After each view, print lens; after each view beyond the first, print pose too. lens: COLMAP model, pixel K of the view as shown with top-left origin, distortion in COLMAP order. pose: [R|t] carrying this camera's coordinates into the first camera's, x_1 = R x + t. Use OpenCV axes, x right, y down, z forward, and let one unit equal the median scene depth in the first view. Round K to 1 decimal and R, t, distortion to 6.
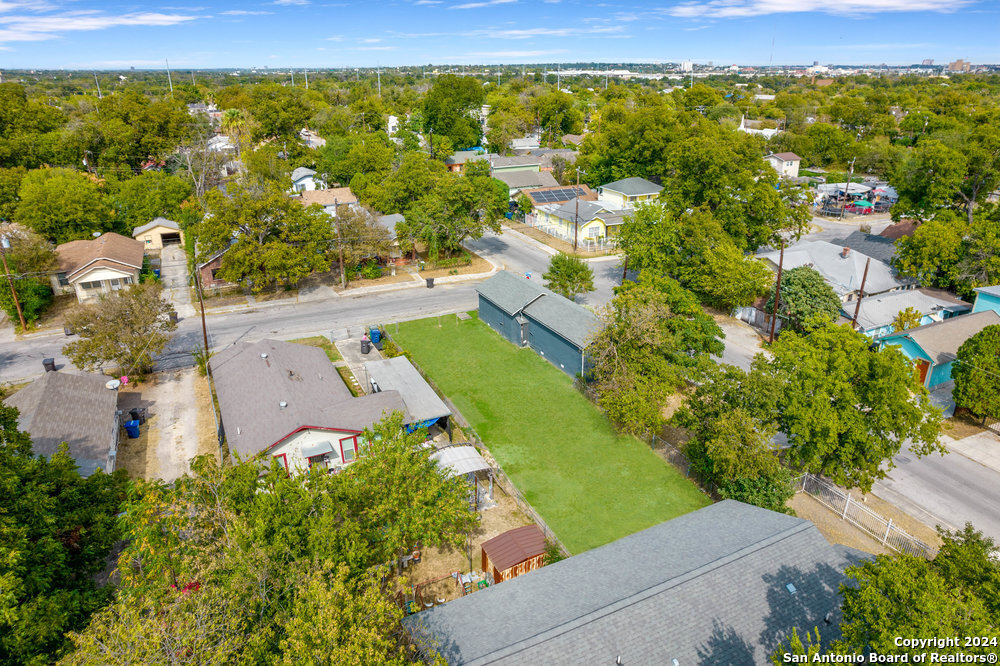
lens RADIAL K [[641.1, 0, 495.9], [0, 641.1, 333.8], [0, 0, 1]] dist [-0.073959, 0.062172]
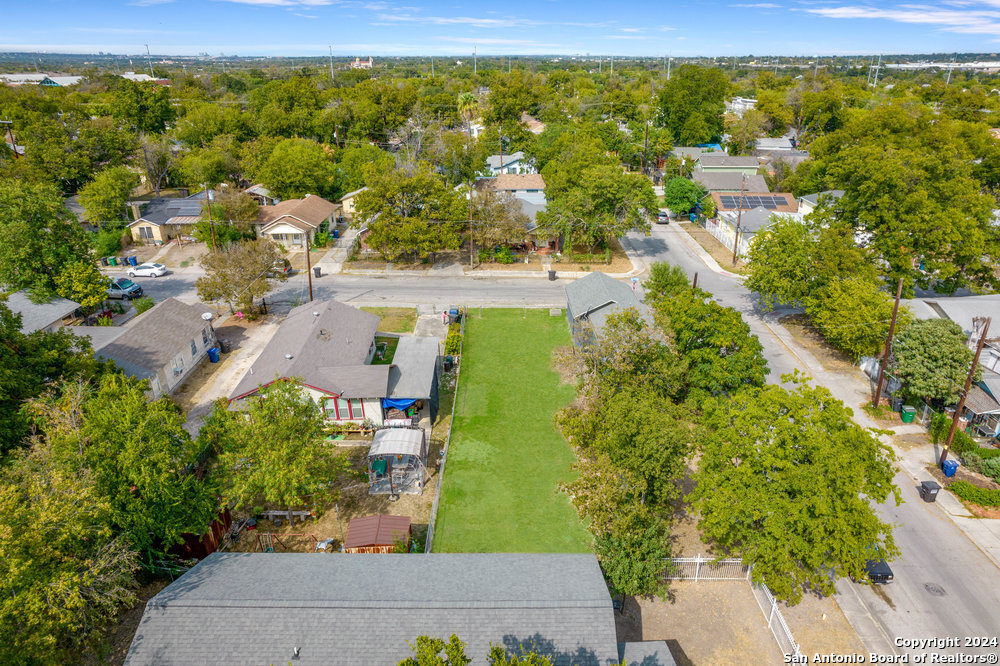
lens RADIAL K [[641.1, 0, 495.9], [0, 641.1, 333.8], [0, 0, 1]] dist [-0.073959, 0.062172]
pose [[0.899639, 0.176199, -0.399504, 0.227402], [-0.170062, 0.984109, 0.051076, -0.025434], [0.402155, 0.021990, 0.915307, 0.055221]]
